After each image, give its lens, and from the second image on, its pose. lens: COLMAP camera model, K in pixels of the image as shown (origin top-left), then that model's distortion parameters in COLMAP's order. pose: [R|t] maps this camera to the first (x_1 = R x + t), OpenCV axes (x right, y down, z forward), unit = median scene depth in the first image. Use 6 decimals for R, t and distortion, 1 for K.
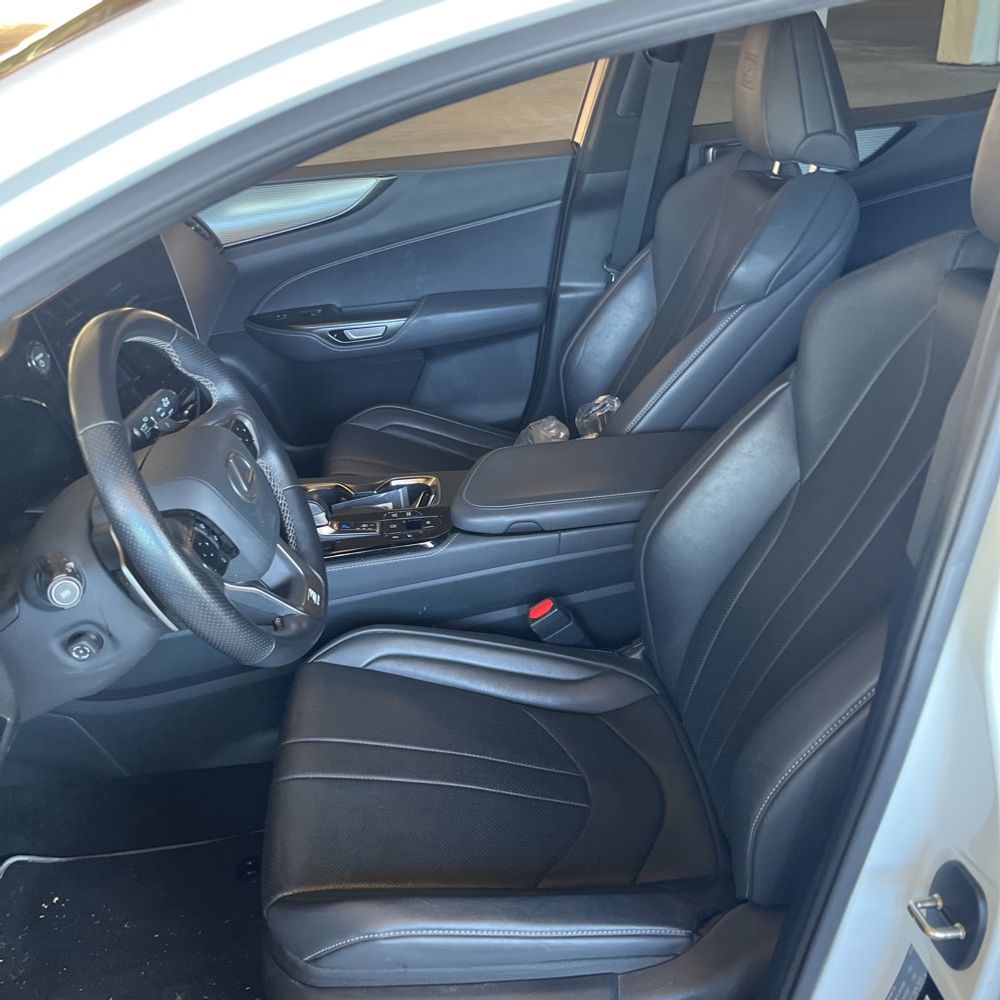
lens RADIAL K [[1018.9, 0, 505.1], [0, 1018.9, 503.3], [0, 0, 1]] dist [0.022997, 0.000000]
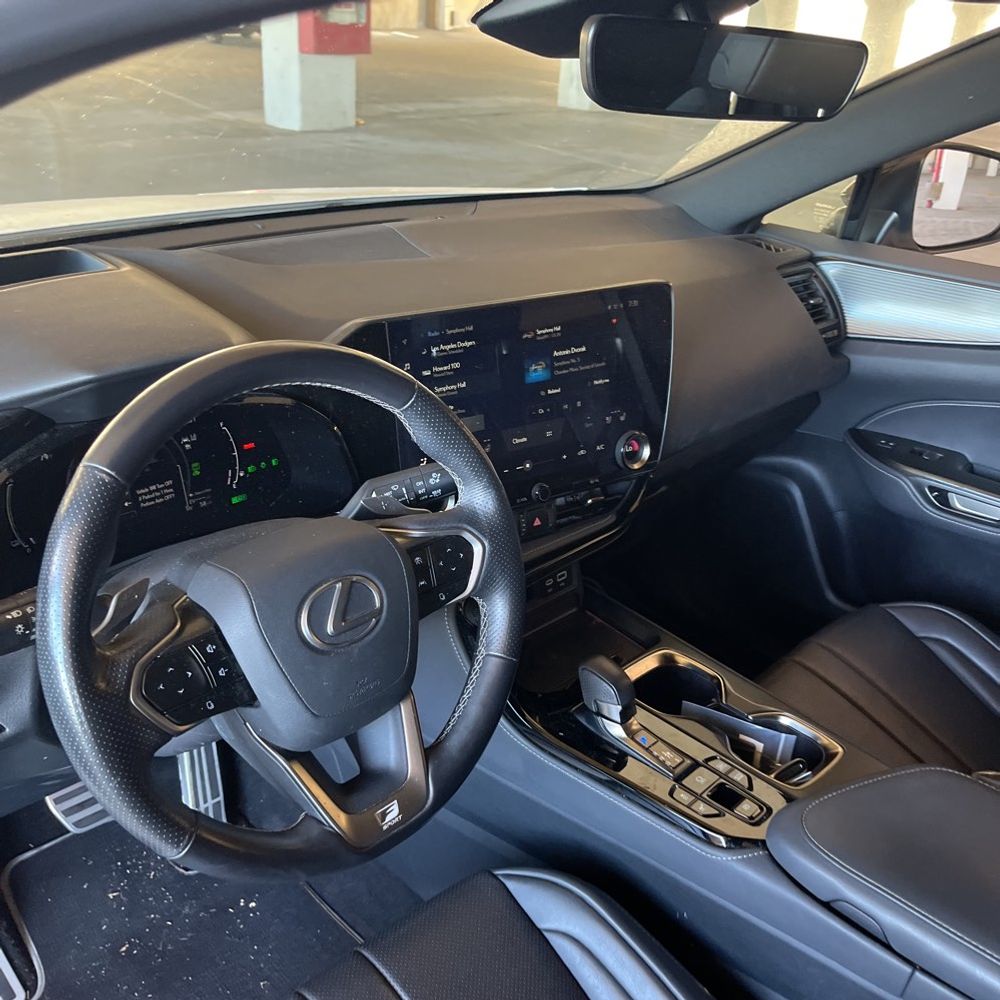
lens RADIAL K [[1018.9, 0, 497.0], [0, 1018.9, 496.4], [0, 0, 1]] dist [0.022997, 0.000000]
pose [[0.625237, 0.408425, -0.665032, 0.123291], [-0.443271, 0.887185, 0.128114, -0.118232], [0.642332, 0.214688, 0.735744, 0.265630]]
